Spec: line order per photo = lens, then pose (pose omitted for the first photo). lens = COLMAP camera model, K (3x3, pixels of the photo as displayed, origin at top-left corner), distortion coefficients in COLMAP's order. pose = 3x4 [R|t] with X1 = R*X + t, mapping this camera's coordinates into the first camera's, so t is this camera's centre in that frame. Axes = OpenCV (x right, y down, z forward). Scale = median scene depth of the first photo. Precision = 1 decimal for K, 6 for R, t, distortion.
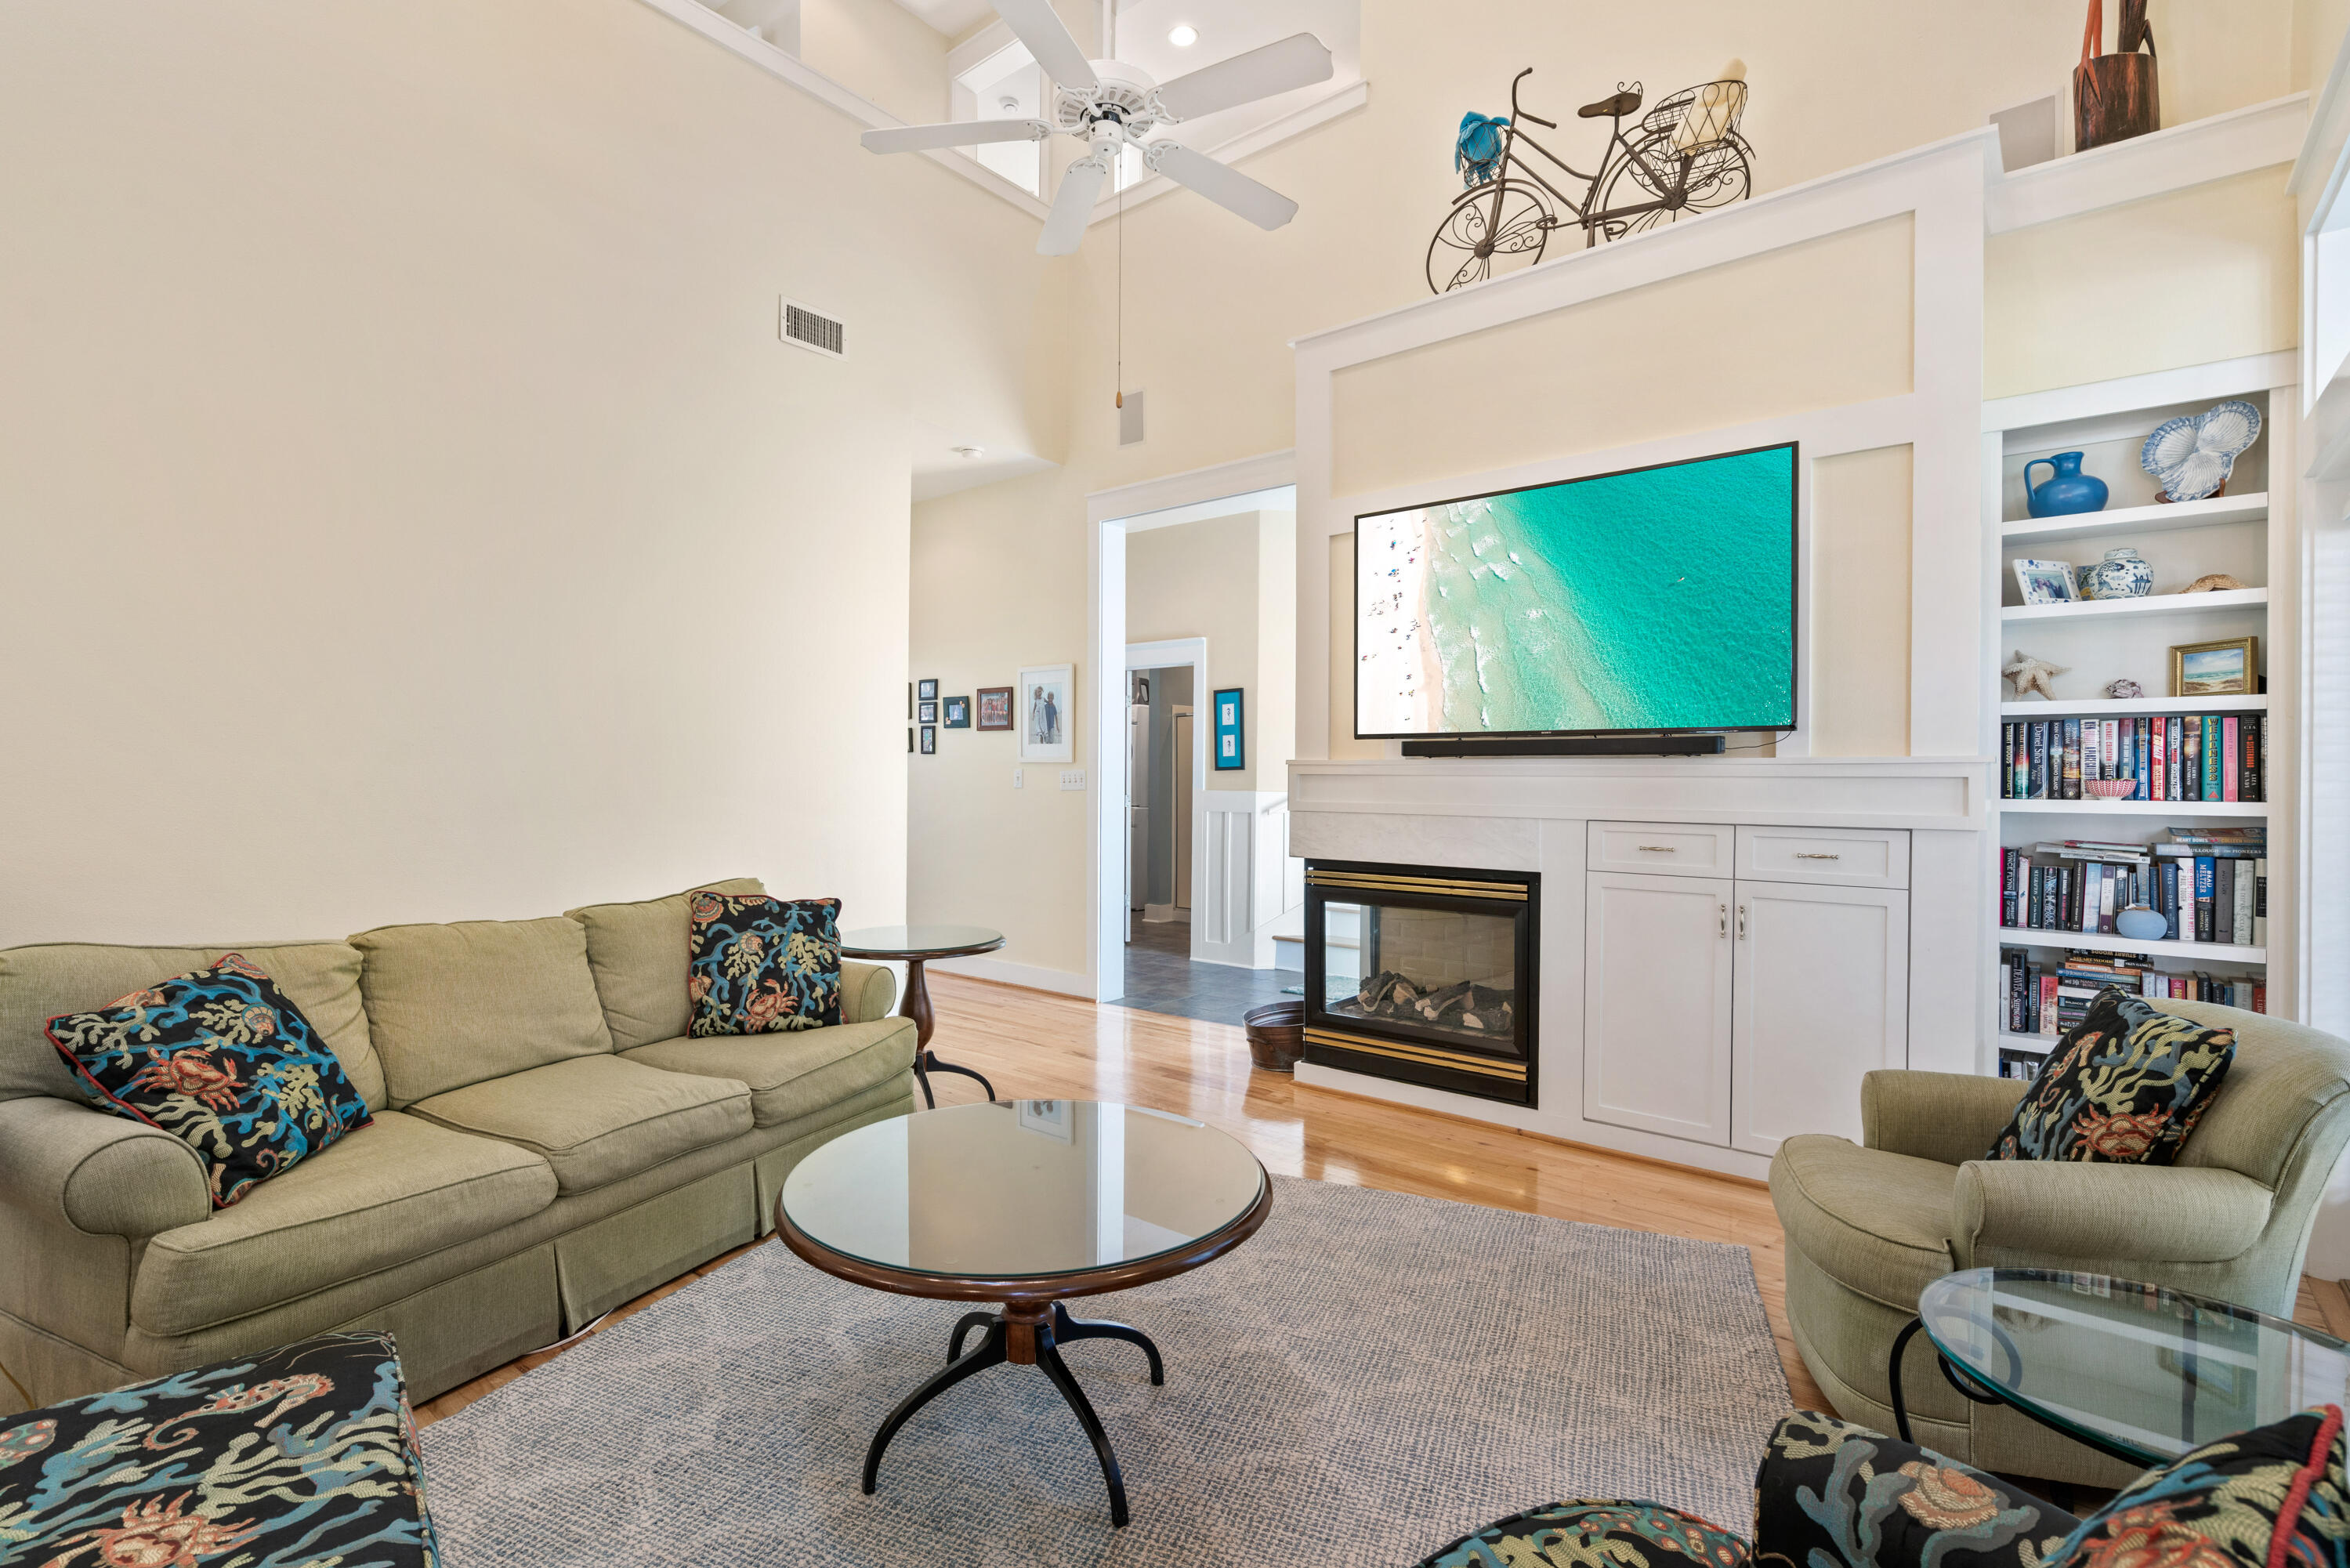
lens RADIAL K [[1079.9, 0, 1131.2], [0, 1079.9, 782.4], [0, 0, 1]] dist [0.003337, 0.000730]
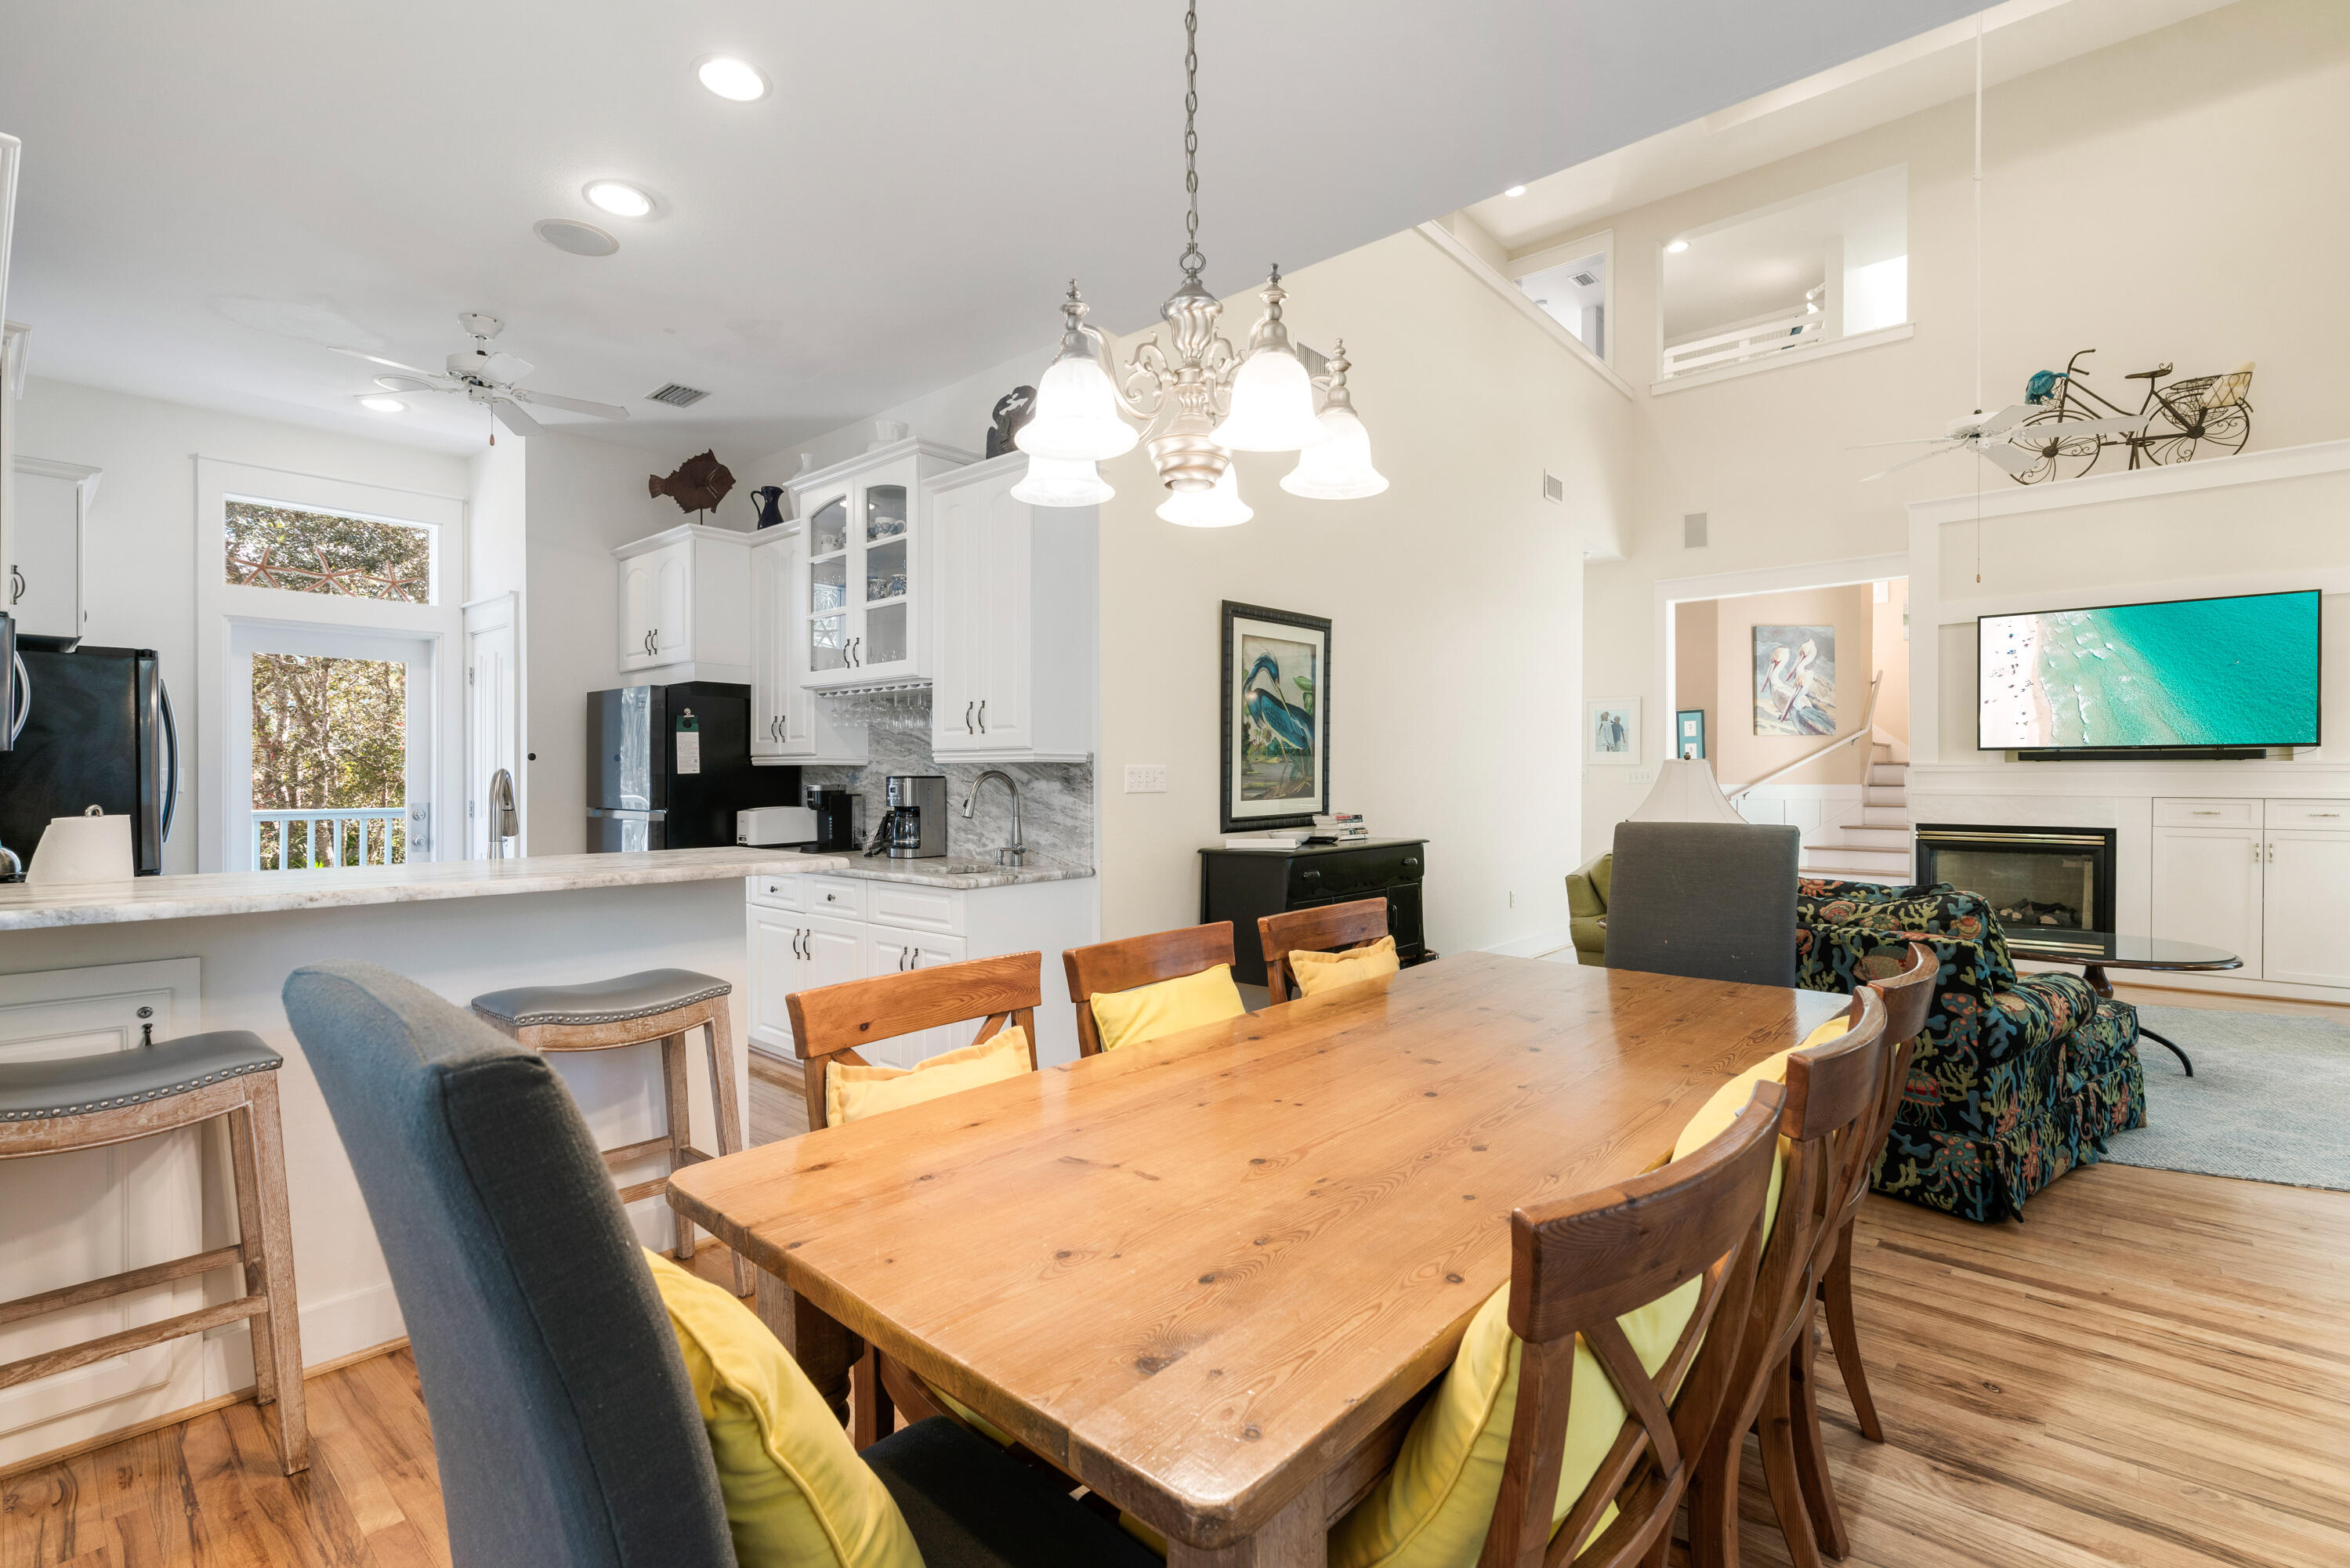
lens RADIAL K [[1079.9, 0, 1131.2], [0, 1079.9, 782.4], [0, 0, 1]] dist [0.003337, 0.000730]
pose [[0.998682, -0.003766, -0.051192, -1.066096], [0.003757, 0.999993, -0.000268, 0.005098], [0.051192, 0.000075, 0.998689, -0.775083]]
